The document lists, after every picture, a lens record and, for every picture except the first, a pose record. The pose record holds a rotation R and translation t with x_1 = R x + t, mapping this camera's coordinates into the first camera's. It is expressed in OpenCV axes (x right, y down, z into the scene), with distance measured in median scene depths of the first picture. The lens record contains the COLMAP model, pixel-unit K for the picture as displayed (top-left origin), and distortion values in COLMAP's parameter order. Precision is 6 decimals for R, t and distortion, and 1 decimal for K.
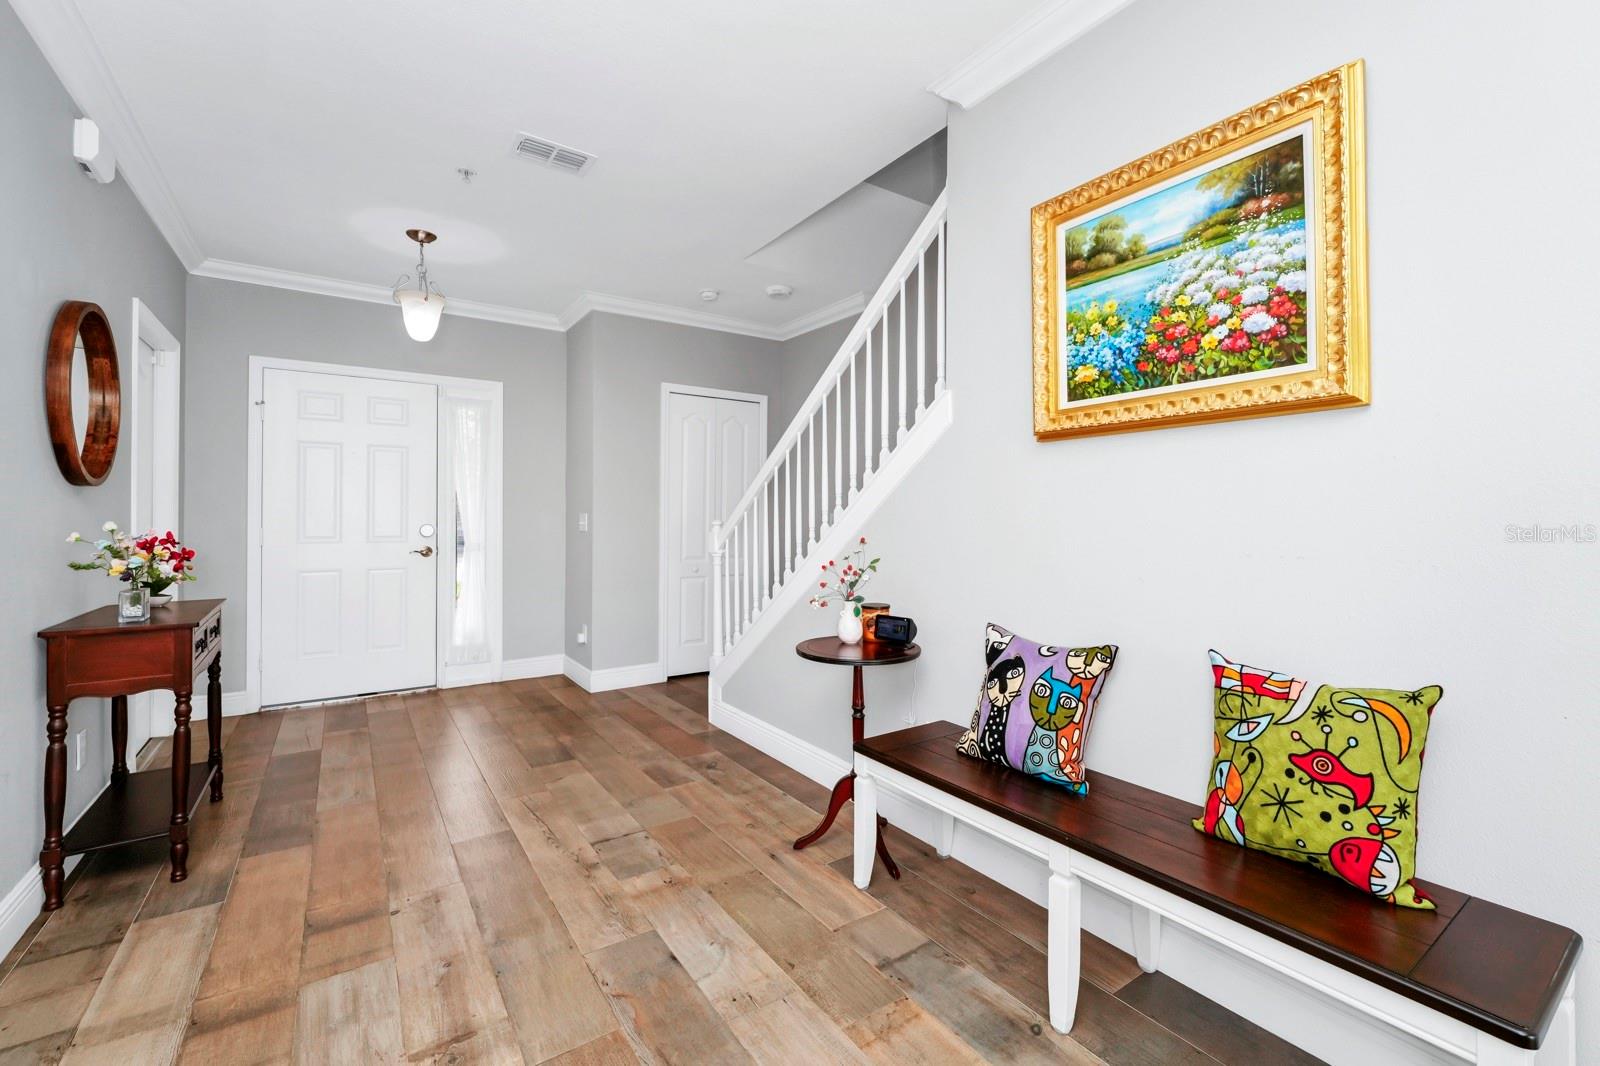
lens RADIAL K [[671.7, 0, 821.0], [0, 671.7, 518.5], [0, 0, 1]] dist [-0.009352, 0.001984]
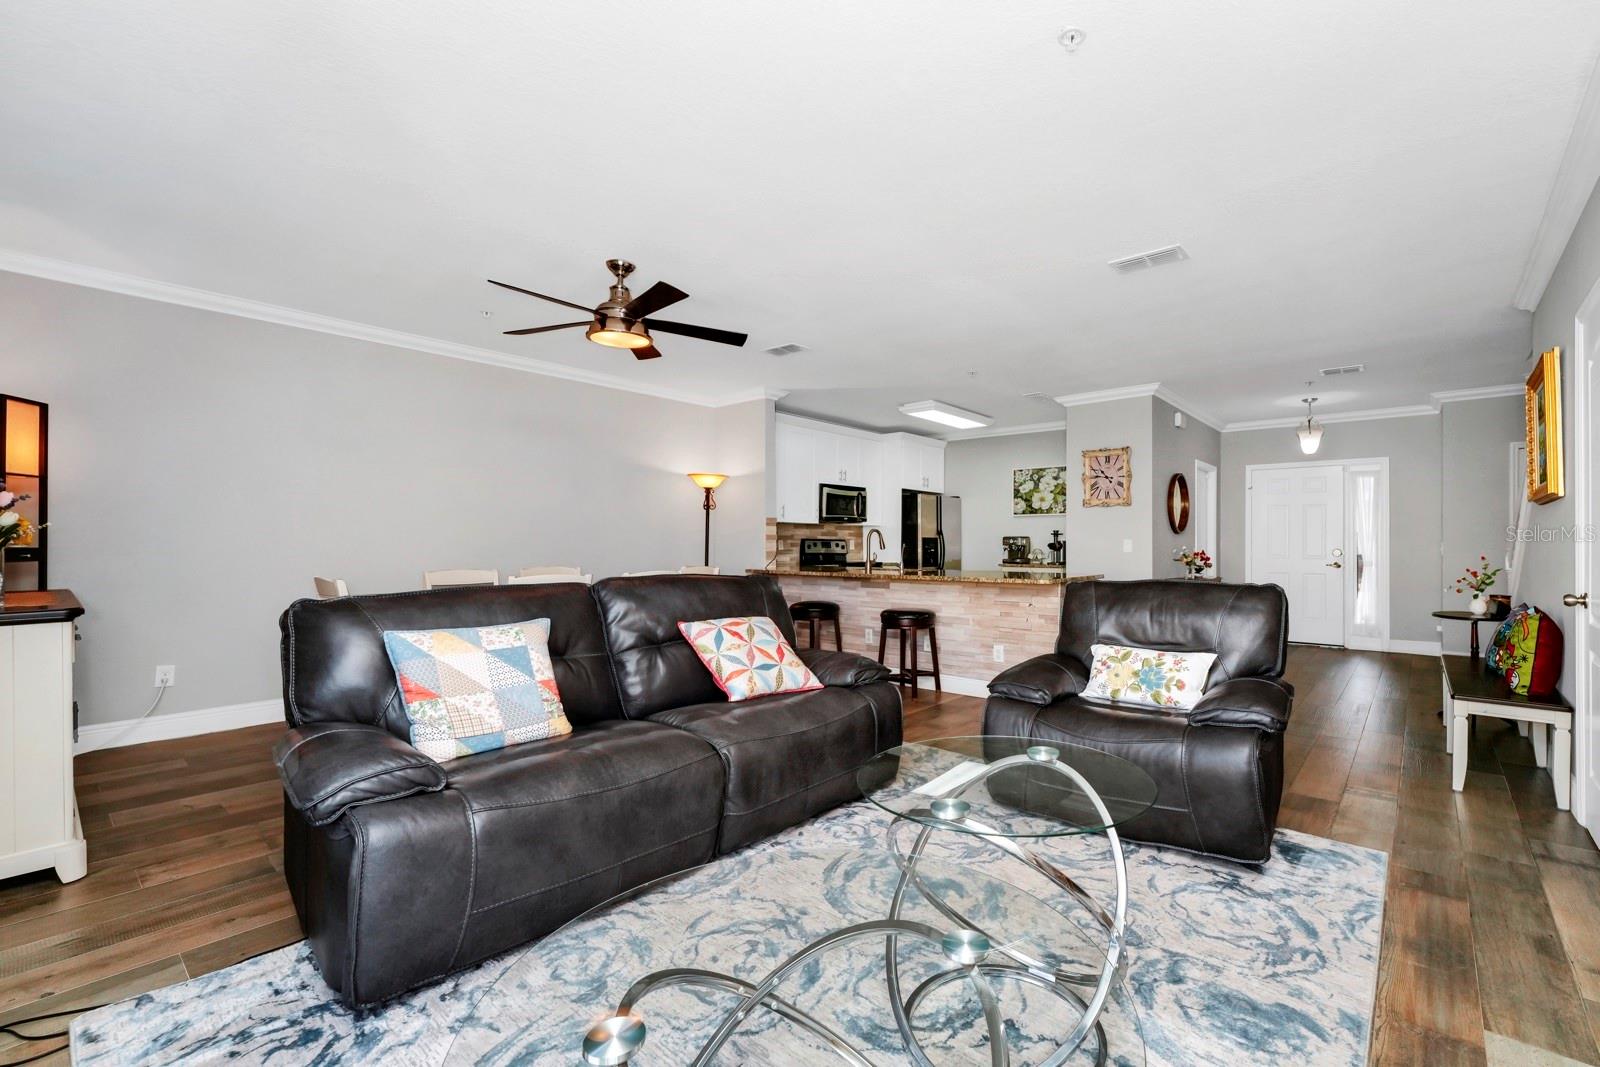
lens RADIAL K [[671.7, 0, 873.1], [0, 671.7, 542.2], [0, 0, 1]] dist [-0.009352, 0.001984]
pose [[0.268340, -0.003157, -0.963319, 1.757045], [0.000036, 0.999995, -0.003267, -0.003608], [0.963324, 0.000842, 0.268339, -1.399972]]
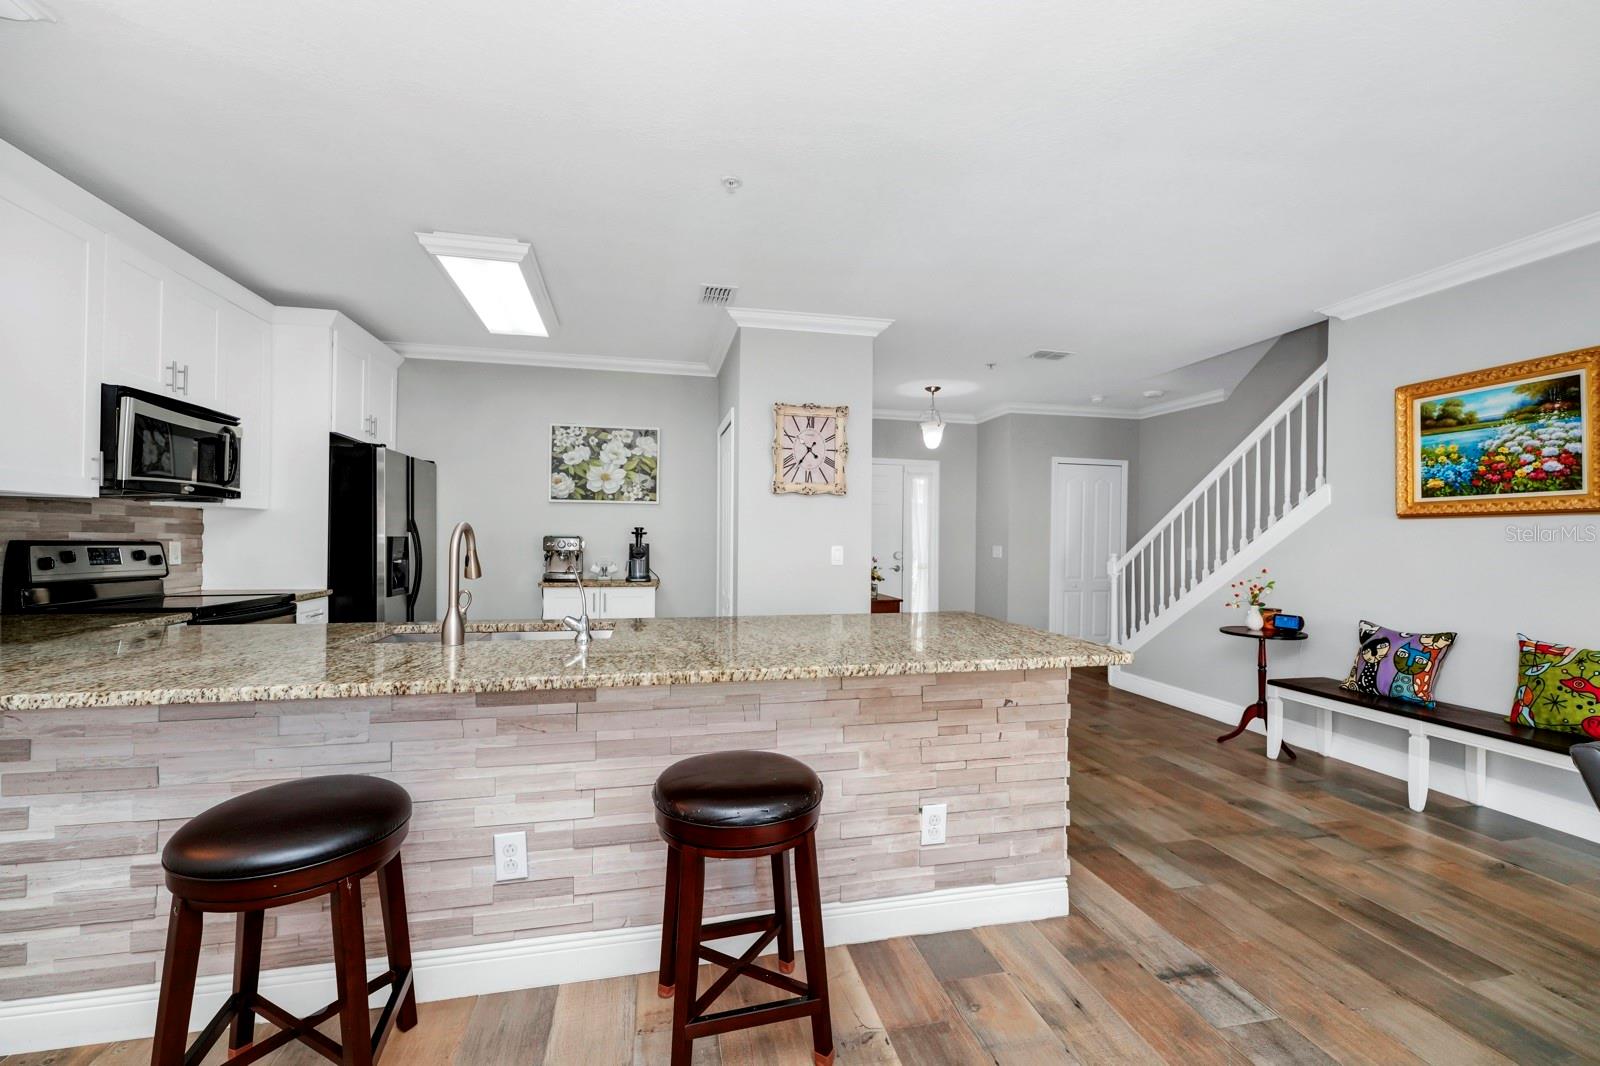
lens RADIAL K [[648.6, 0, 793.4], [0, 648.6, 538.7], [0, 0, 1]] dist [0.020890, -0.005467]
pose [[0.921272, 0.006543, -0.388865, -0.511699], [-0.006518, 0.999978, 0.001385, -0.057236], [0.388865, 0.001258, 0.921294, -1.320258]]
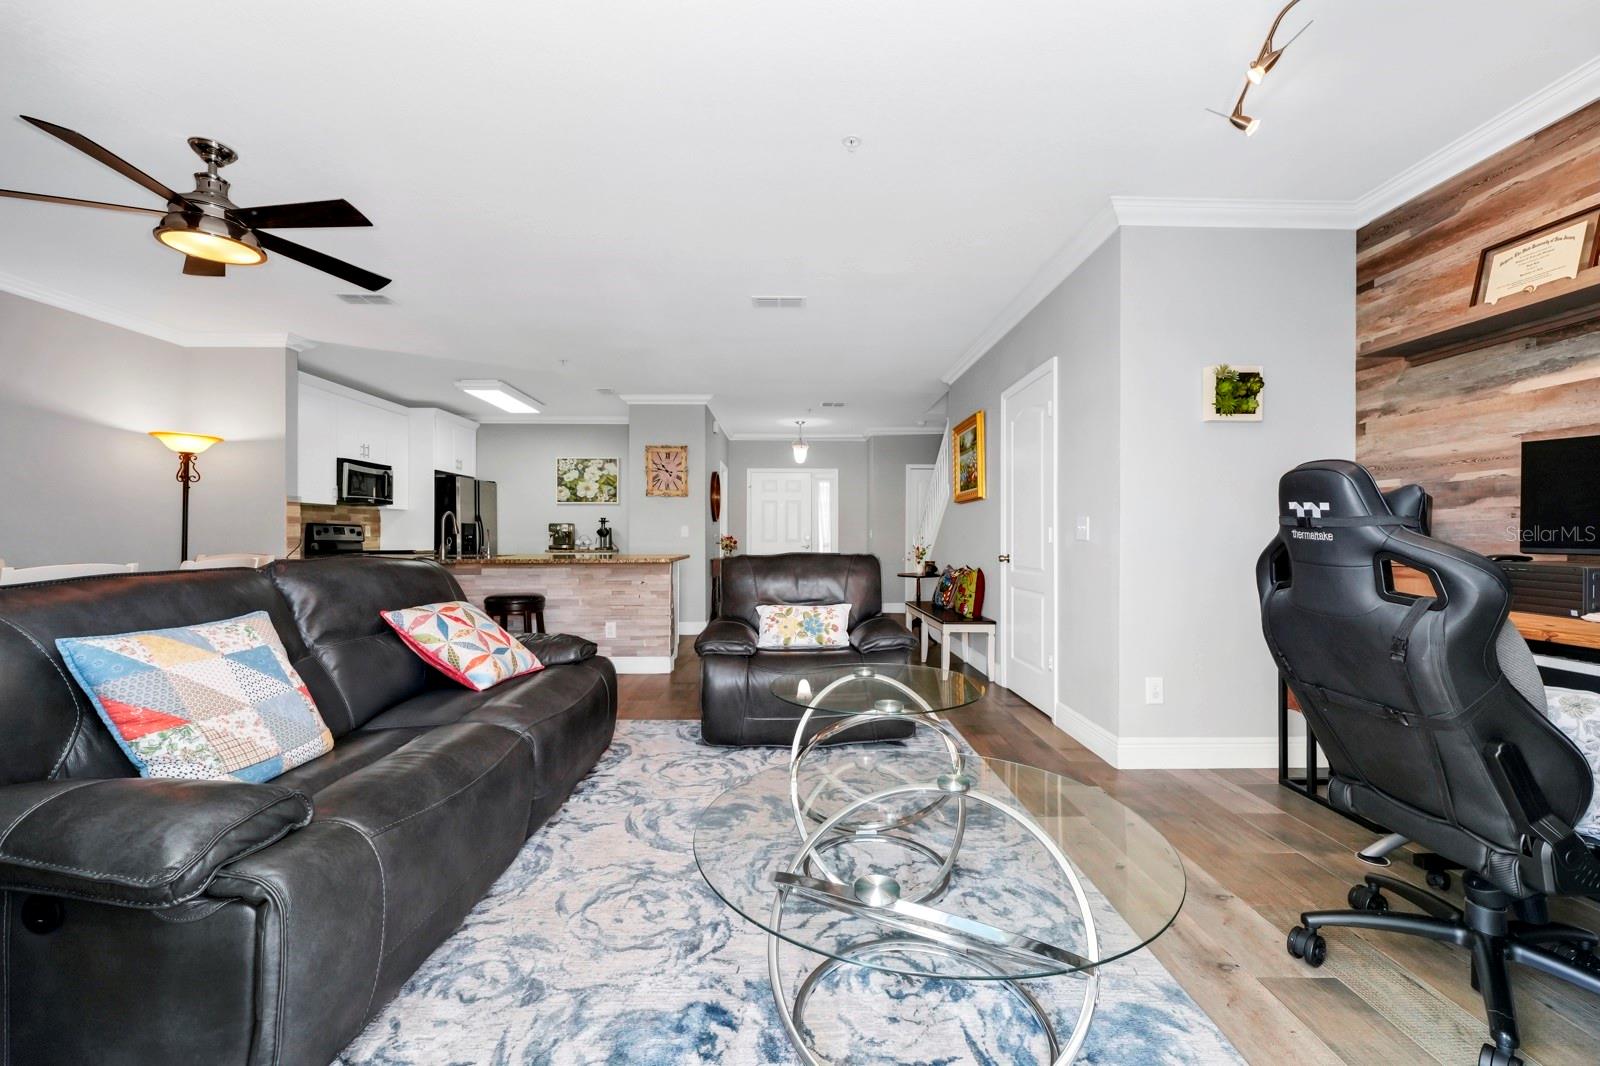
lens RADIAL K [[648.6, 0, 778.4], [0, 648.6, 530.2], [0, 0, 1]] dist [0.020890, -0.005467]
pose [[0.808256, -0.005681, -0.588803, 1.516909], [0.001142, 0.999967, -0.008081, 0.029450], [0.588830, 0.005859, 0.808236, -2.024897]]
